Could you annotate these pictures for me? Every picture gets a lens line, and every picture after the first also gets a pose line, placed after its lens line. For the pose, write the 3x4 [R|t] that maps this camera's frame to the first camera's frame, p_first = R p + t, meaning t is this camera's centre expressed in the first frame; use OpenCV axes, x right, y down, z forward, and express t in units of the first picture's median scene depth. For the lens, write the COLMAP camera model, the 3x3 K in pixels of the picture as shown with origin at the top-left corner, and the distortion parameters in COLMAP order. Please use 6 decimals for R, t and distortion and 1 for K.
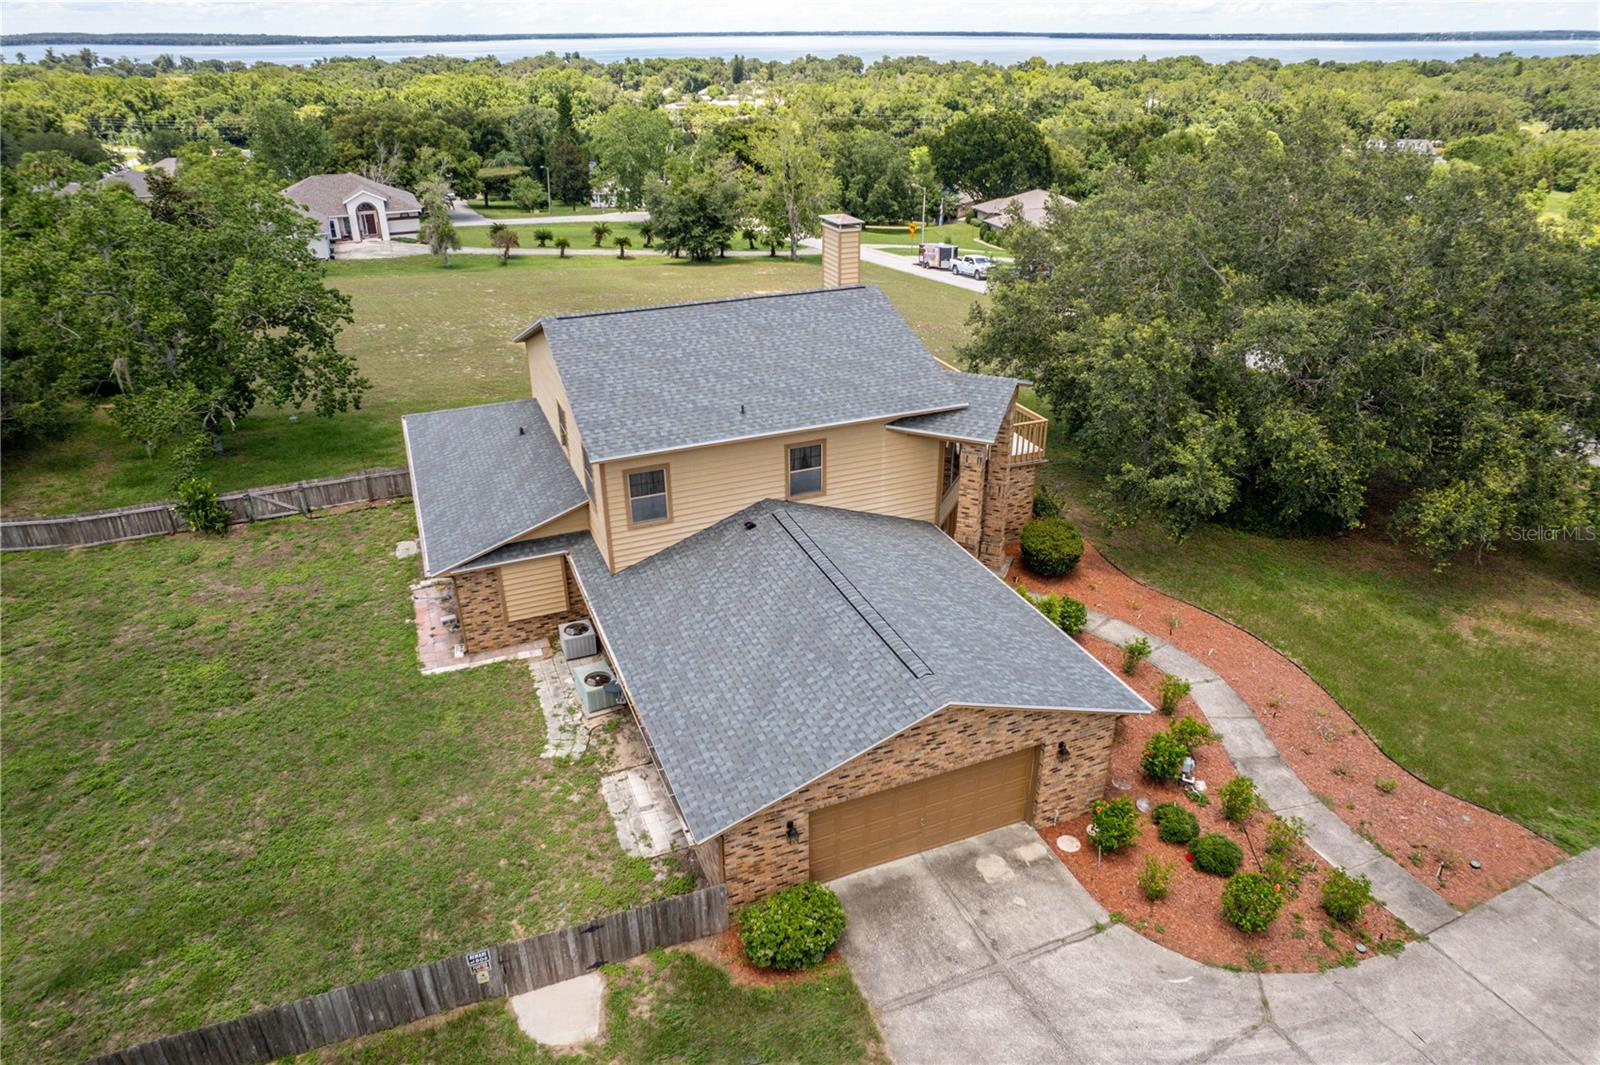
lens RADIAL K [[998.0, 0, 807.8], [0, 998.0, 533.6], [0, 0, 1]] dist [-0.037759, -0.001119]
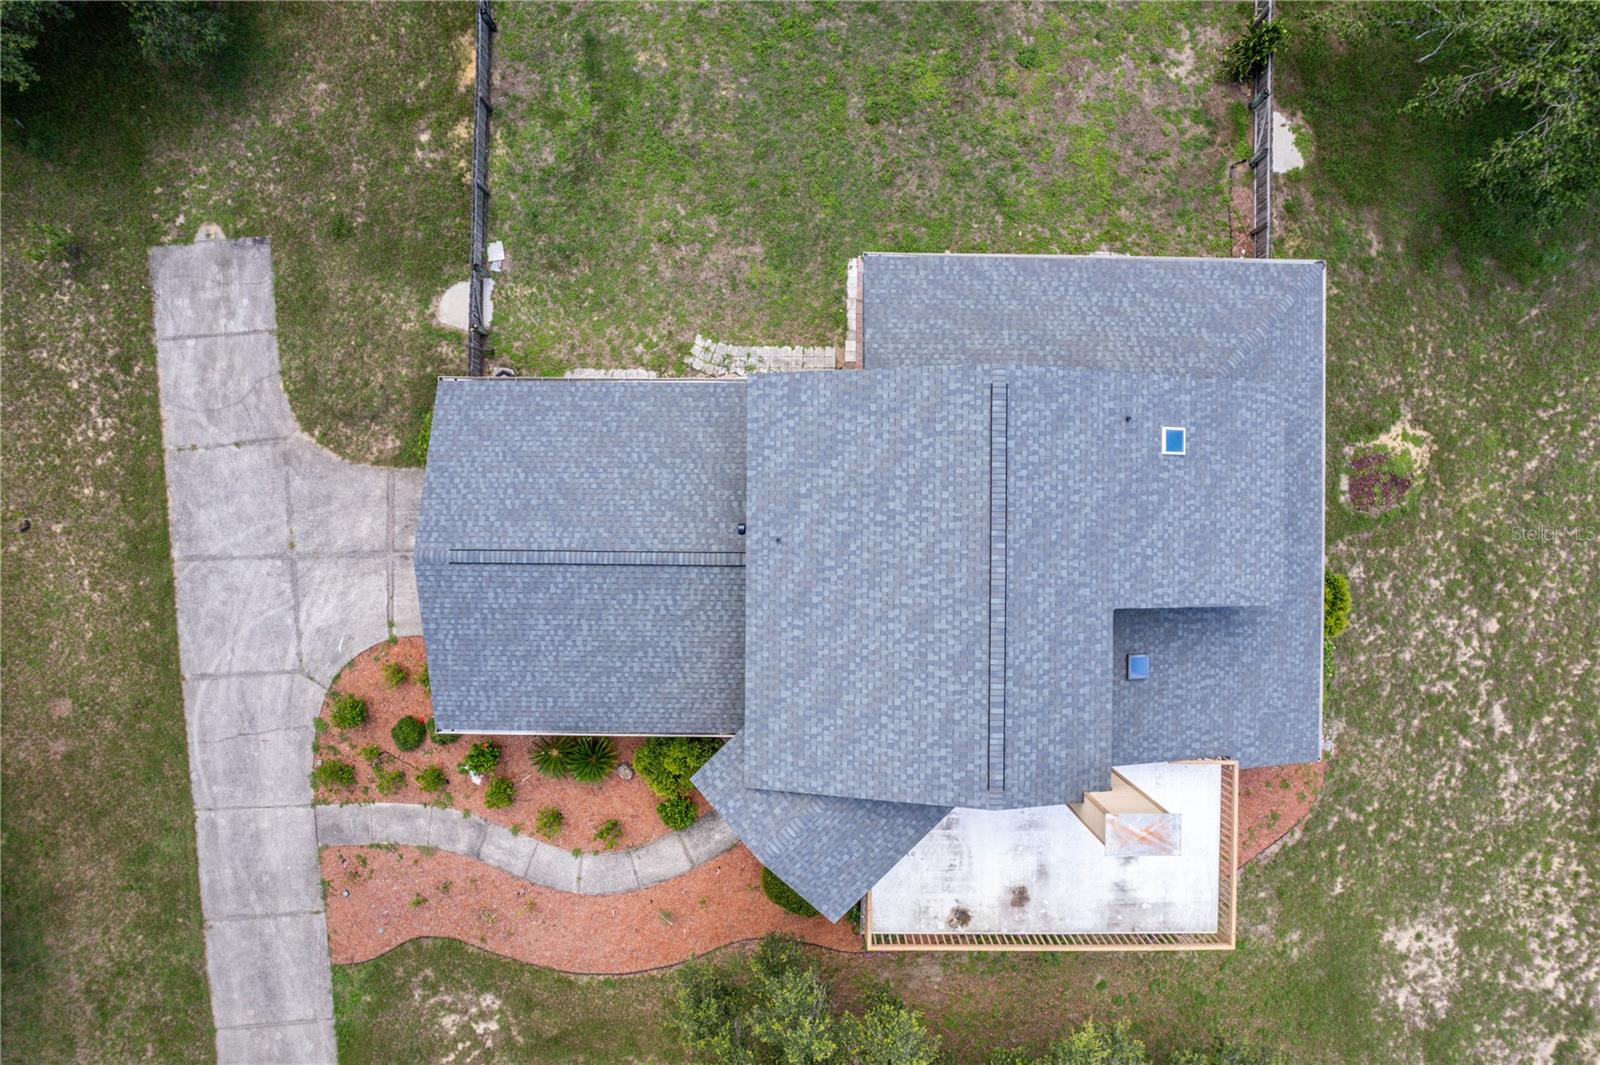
lens RADIAL K [[998.0, 0, 803.5], [0, 998.0, 529.7], [0, 0, 1]] dist [-0.037759, -0.001119]
pose [[-0.390484, 0.920610, -0.000215, -0.087751], [-0.425409, -0.180233, 0.886873, -1.035518], [0.816425, 0.346401, 0.462014, 0.599939]]
